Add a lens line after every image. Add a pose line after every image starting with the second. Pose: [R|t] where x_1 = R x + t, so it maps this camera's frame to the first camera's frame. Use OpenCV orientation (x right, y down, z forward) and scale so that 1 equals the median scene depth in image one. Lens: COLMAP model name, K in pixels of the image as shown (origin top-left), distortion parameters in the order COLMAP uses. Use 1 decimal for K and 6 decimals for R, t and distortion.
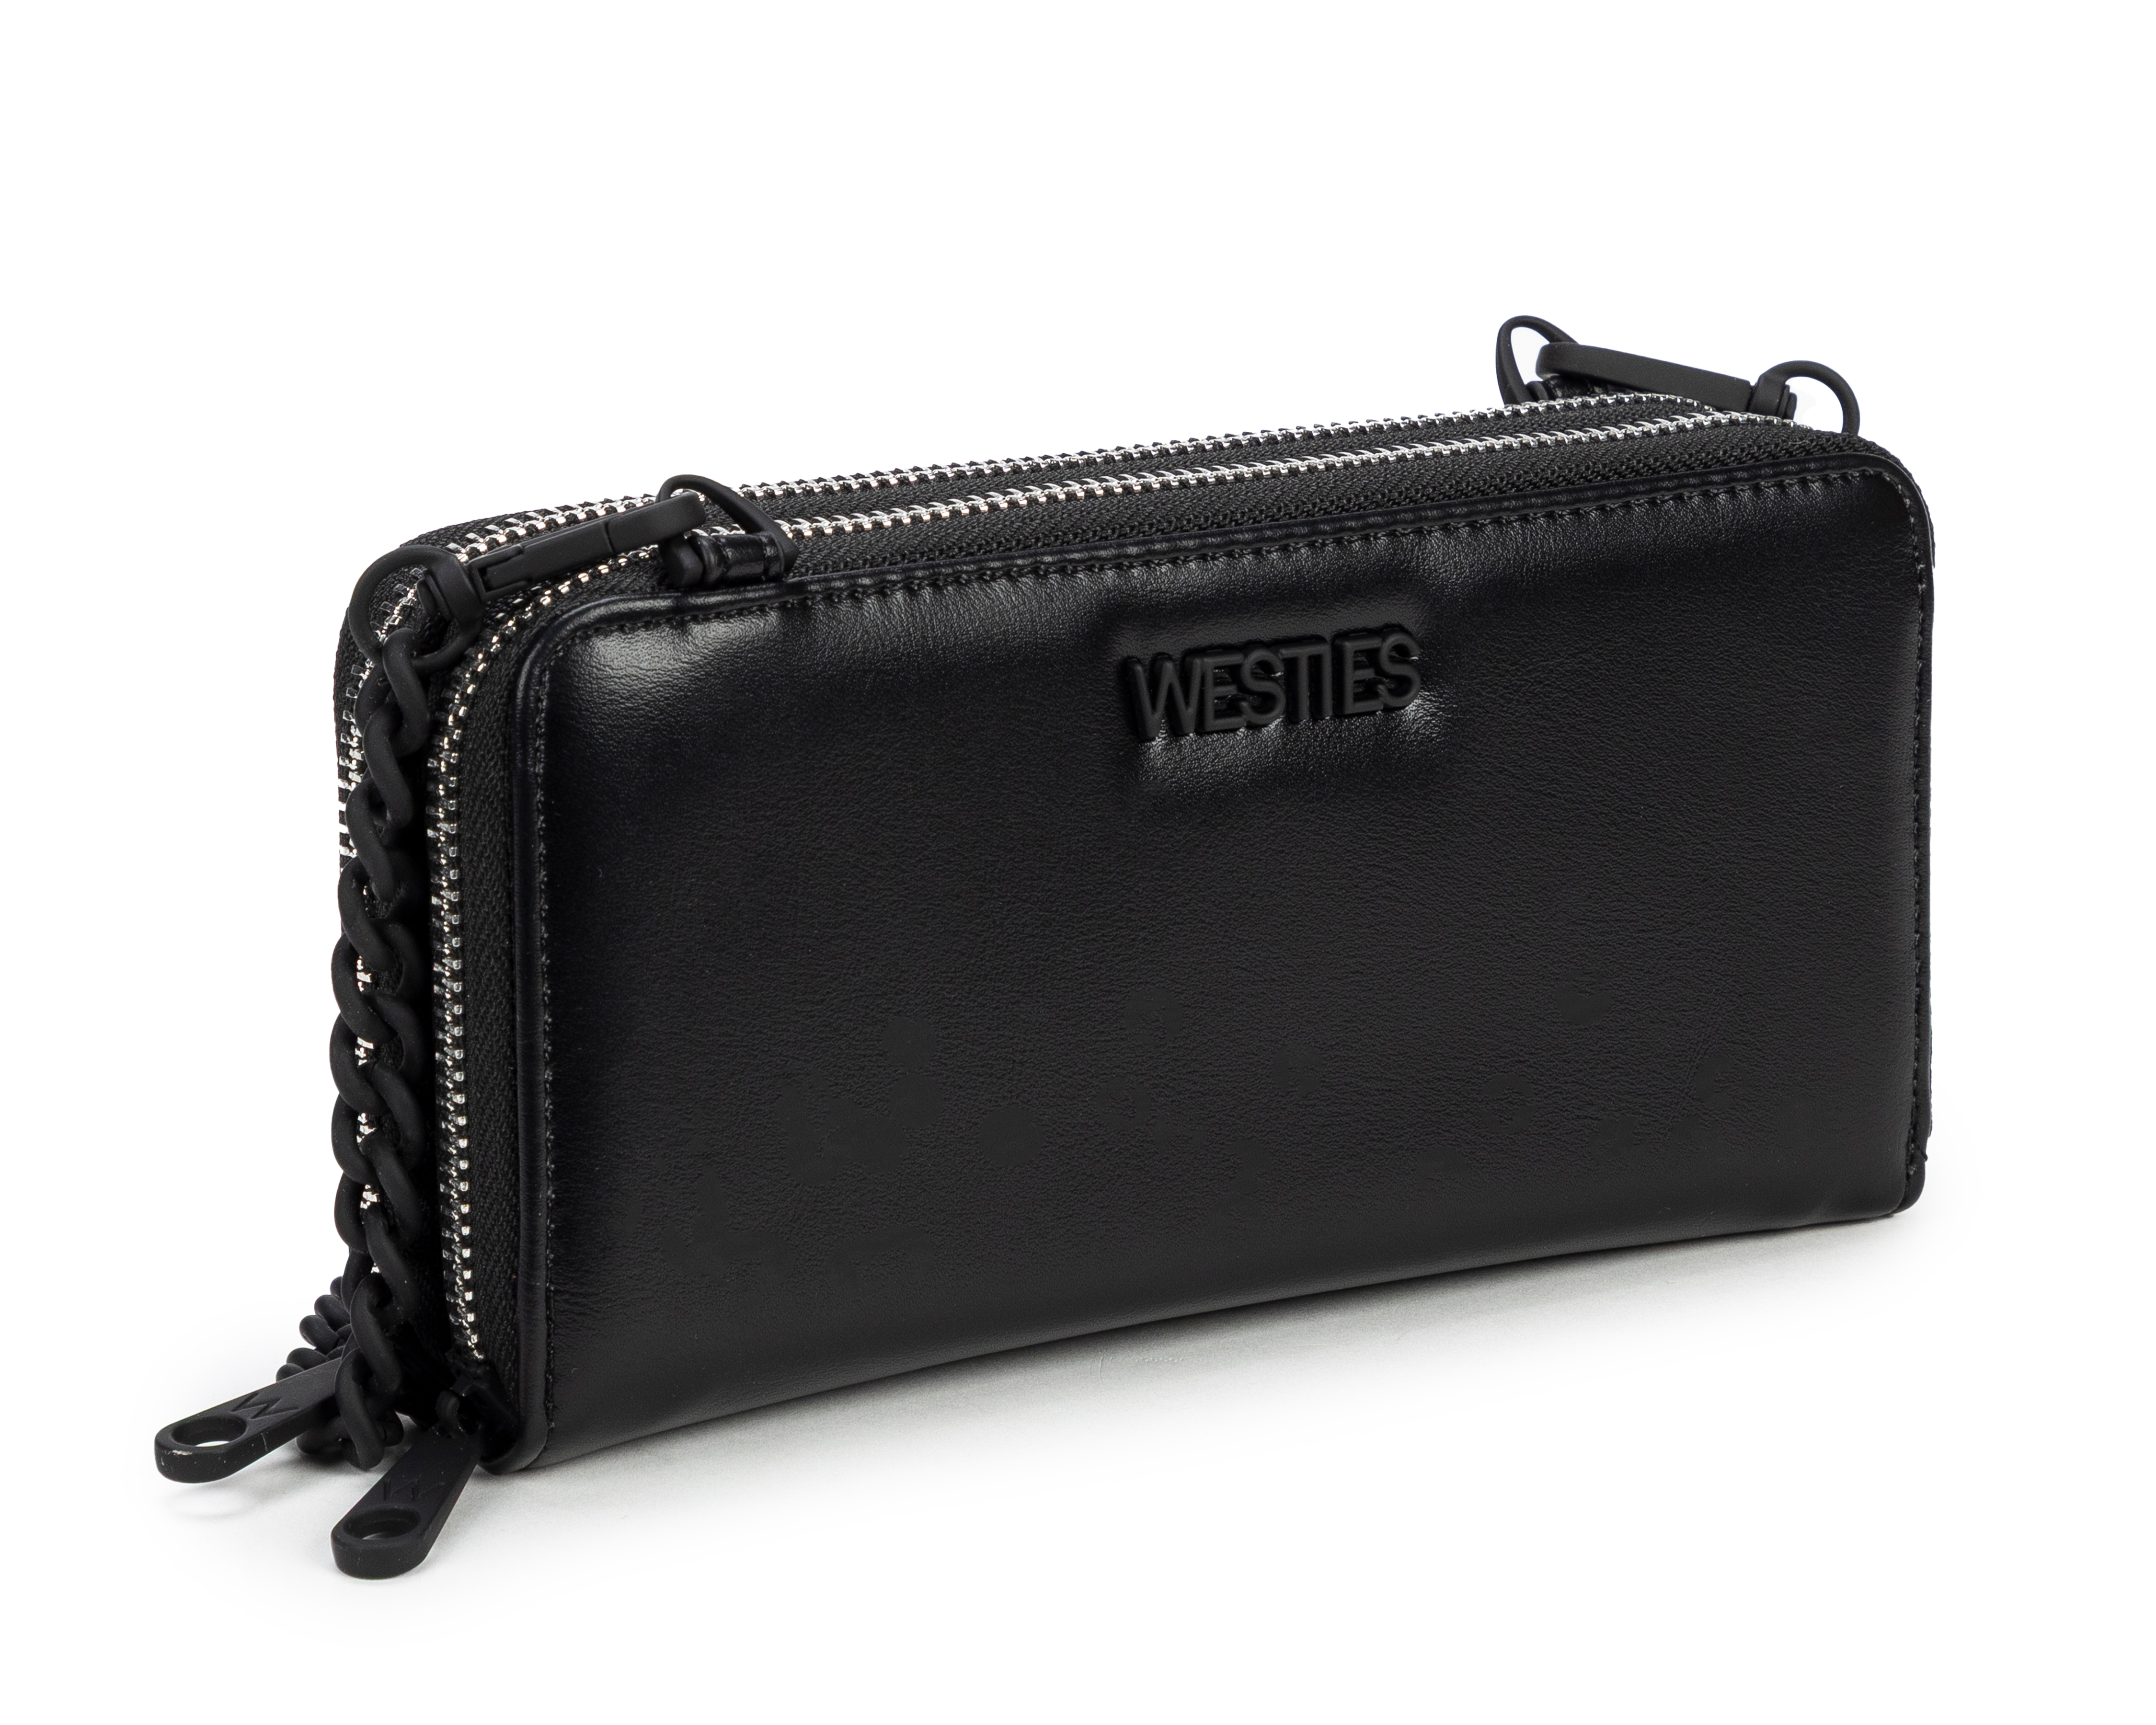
lens RADIAL K [[6499.4, 0, 1080.9], [0, 6499.4, 862.3], [0, 0, 1]] dist [-0.408495, 0.000000]
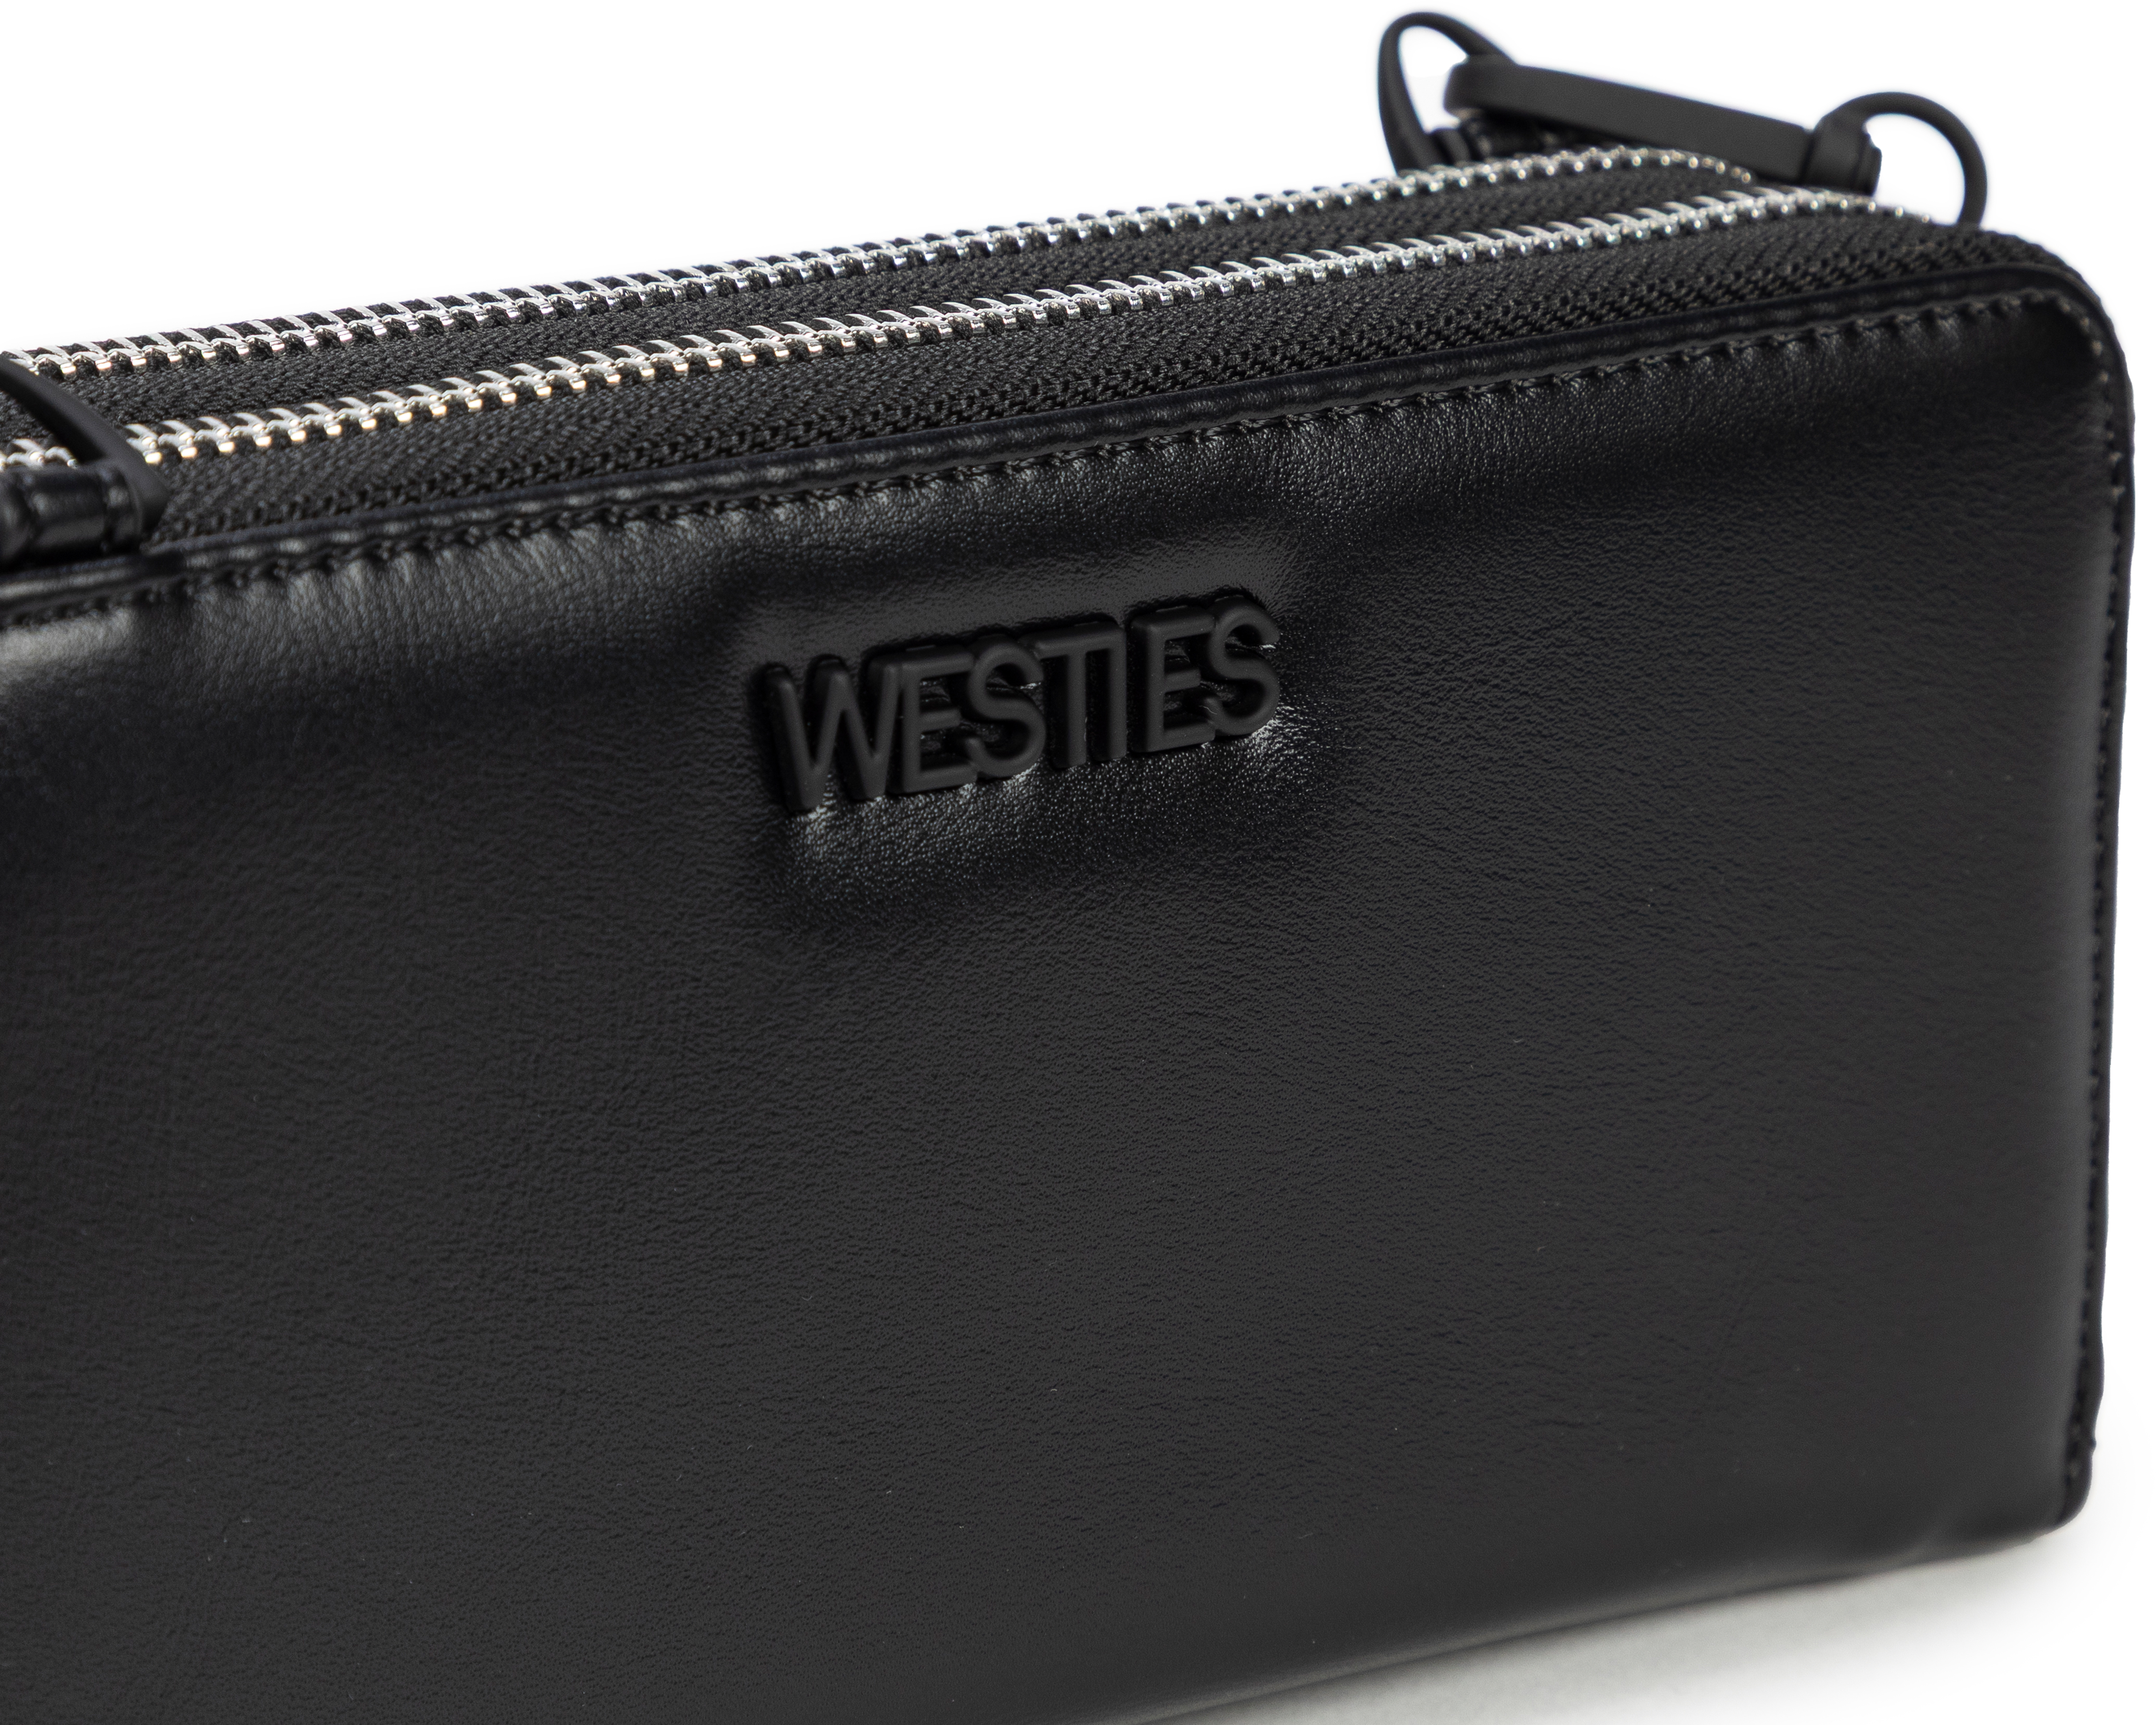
lens RADIAL K [[8053.2, 0, 1073.7], [0, 8053.2, 860.6], [0, 0, 1]] dist [-0.249947, 0.000000]
pose [[0.998101, 0.000215, 0.061593, -0.008805], [-0.002955, 0.999010, 0.044397, -0.044627], [-0.061522, -0.044495, 0.997113, 0.305697]]
